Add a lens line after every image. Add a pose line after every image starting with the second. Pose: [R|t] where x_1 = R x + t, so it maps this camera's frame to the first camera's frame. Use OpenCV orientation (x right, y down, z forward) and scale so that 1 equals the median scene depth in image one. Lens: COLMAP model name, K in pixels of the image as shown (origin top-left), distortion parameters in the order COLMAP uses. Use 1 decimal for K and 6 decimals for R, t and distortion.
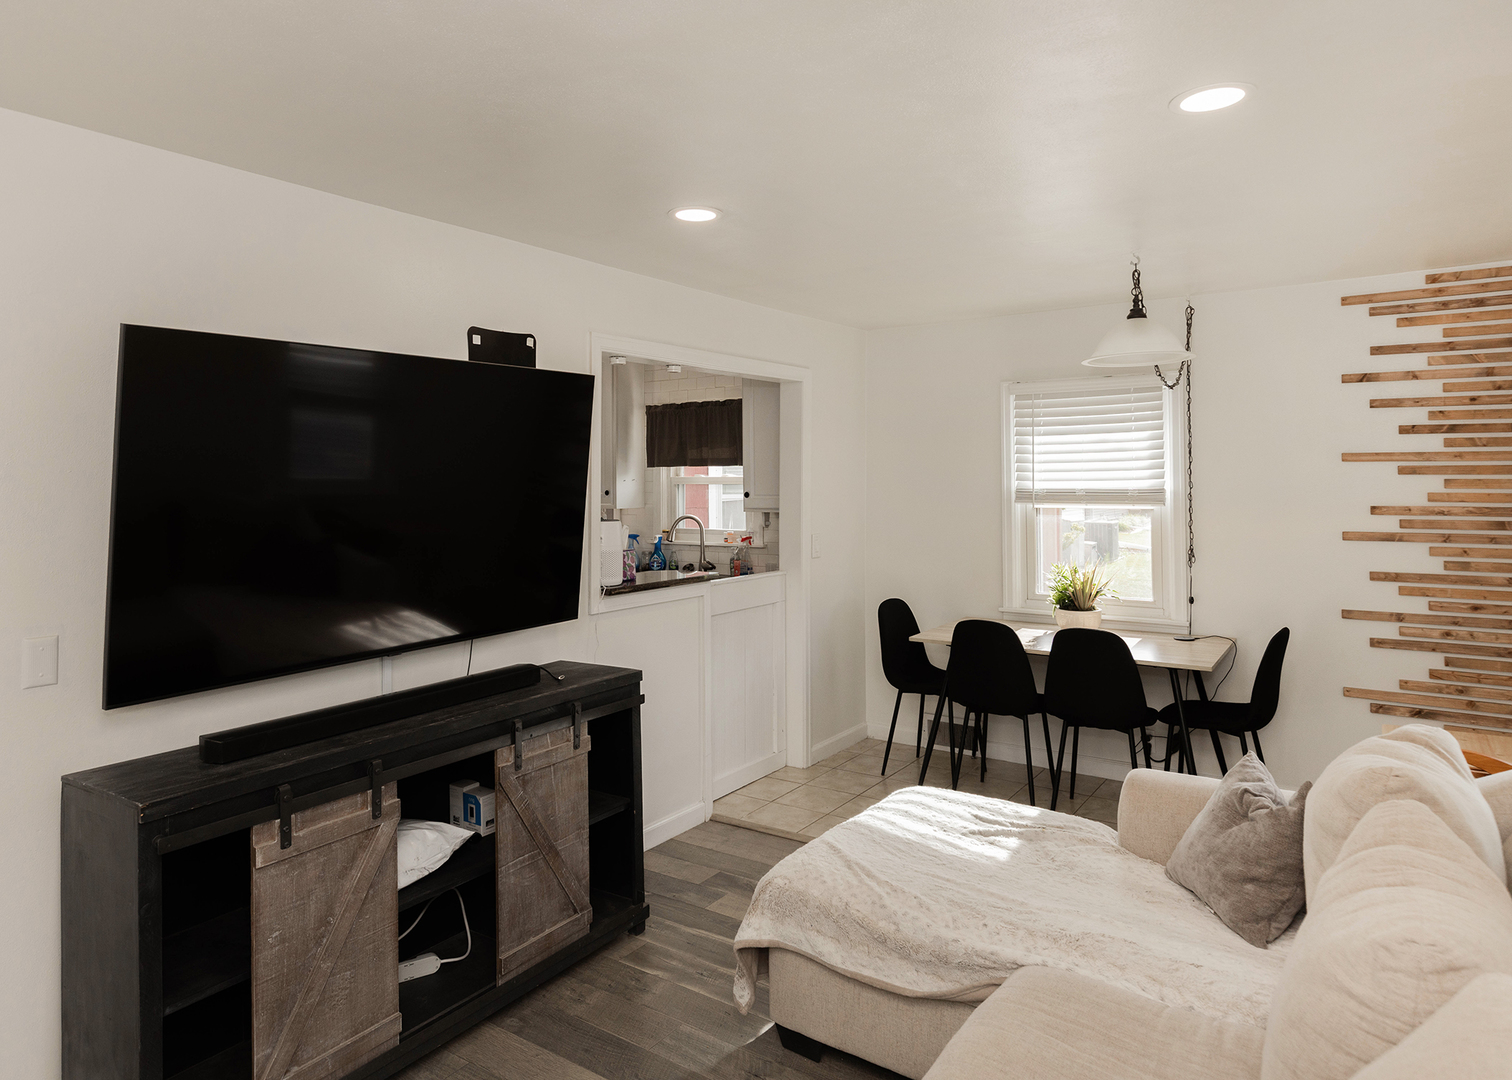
lens RADIAL K [[954.5, 0, 749.0], [0, 954.5, 451.7], [0, 0, 1]] dist [0.016848, -0.004128]
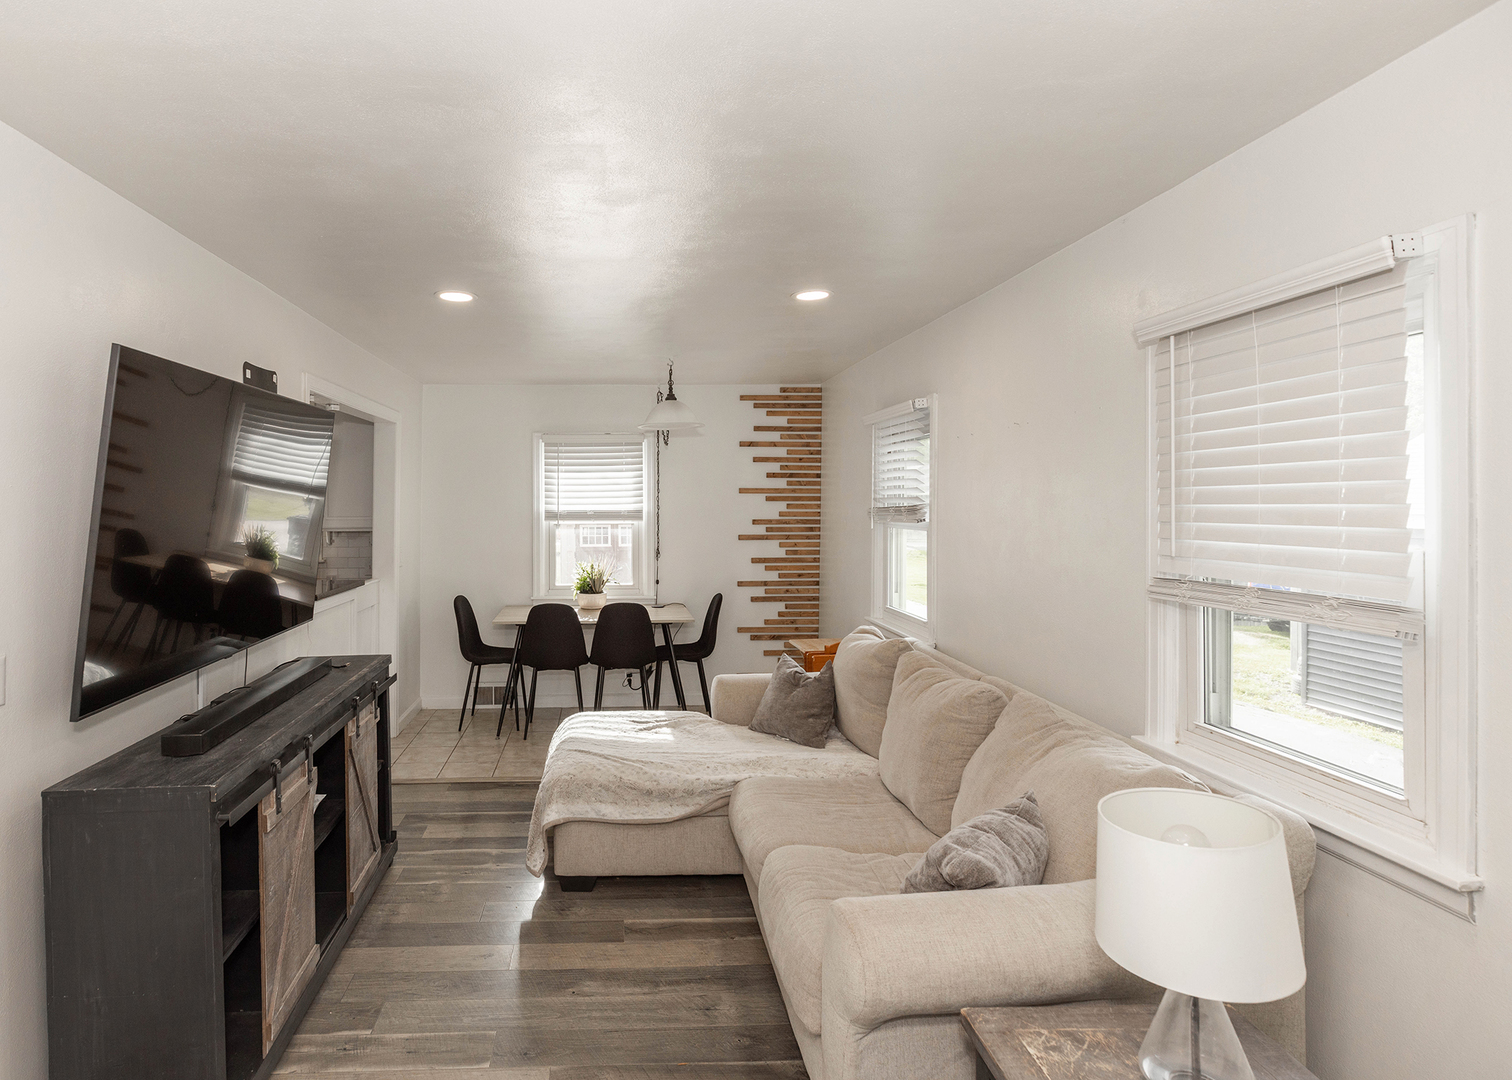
lens RADIAL K [[807.7, 0, 654.5], [0, 807.7, 494.4], [0, 0, 1]] dist [0.006564, 0.000164]
pose [[0.789867, 0.010726, 0.613184, -0.378561], [-0.018890, 0.999798, 0.006843, 0.005601], [-0.612987, -0.016988, 0.789911, -0.025711]]
